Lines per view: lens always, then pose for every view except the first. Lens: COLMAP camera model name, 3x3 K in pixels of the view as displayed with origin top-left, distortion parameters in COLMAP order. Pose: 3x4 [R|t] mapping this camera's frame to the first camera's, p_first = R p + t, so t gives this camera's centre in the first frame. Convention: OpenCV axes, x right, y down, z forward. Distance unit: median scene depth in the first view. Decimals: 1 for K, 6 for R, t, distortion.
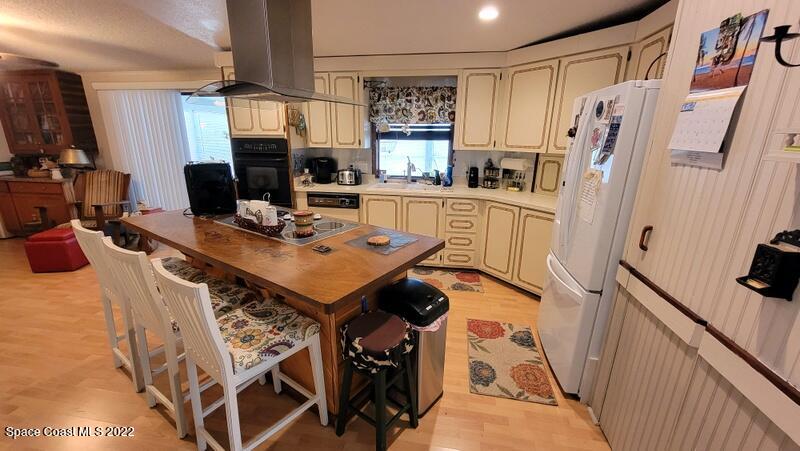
lens RADIAL K [[328.5, 0, 397.2], [0, 328.5, 231.5], [0, 0, 1]] dist [0.000460, -0.000505]
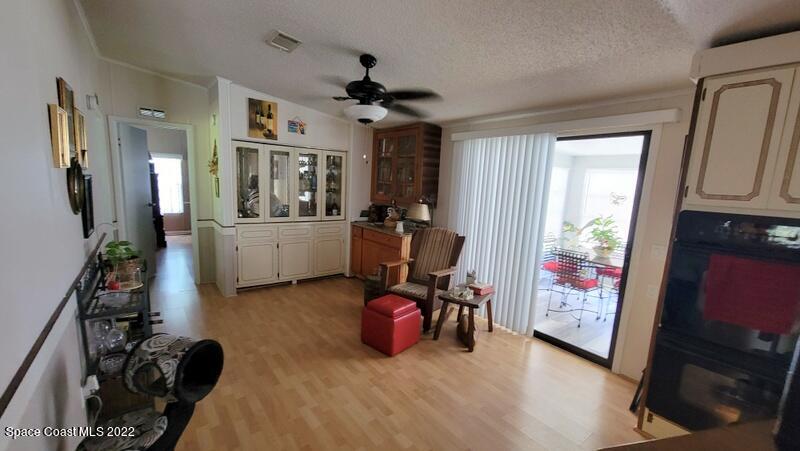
lens RADIAL K [[328.5, 0, 396.4], [0, 328.5, 225.7], [0, 0, 1]] dist [0.000460, -0.000505]
pose [[0.740414, 0.119993, -0.661354, -0.415215], [-0.230985, 0.969436, -0.082708, -0.097469], [0.631215, 0.214001, 0.745500, 0.285519]]
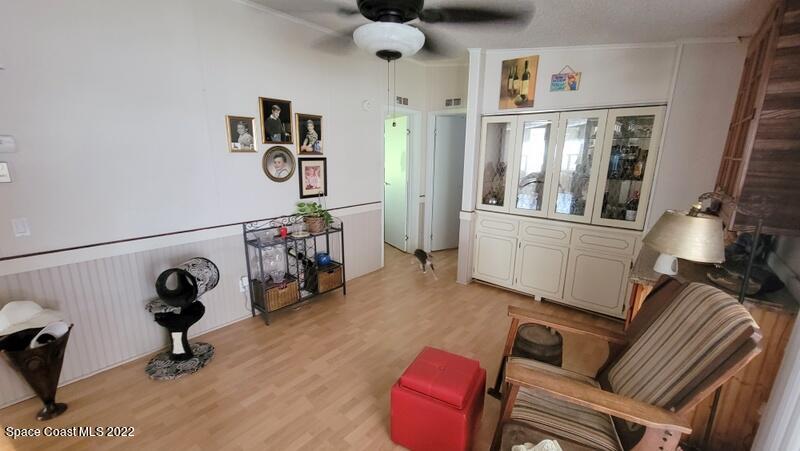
lens RADIAL K [[328.5, 0, 399.2], [0, 328.5, 230.7], [0, 0, 1]] dist [0.000460, -0.000505]
pose [[-0.486168, 0.186171, -0.853804, -0.527233], [-0.264887, 0.899679, 0.347005, -0.266064], [0.832752, 0.394864, -0.388081, 0.867746]]
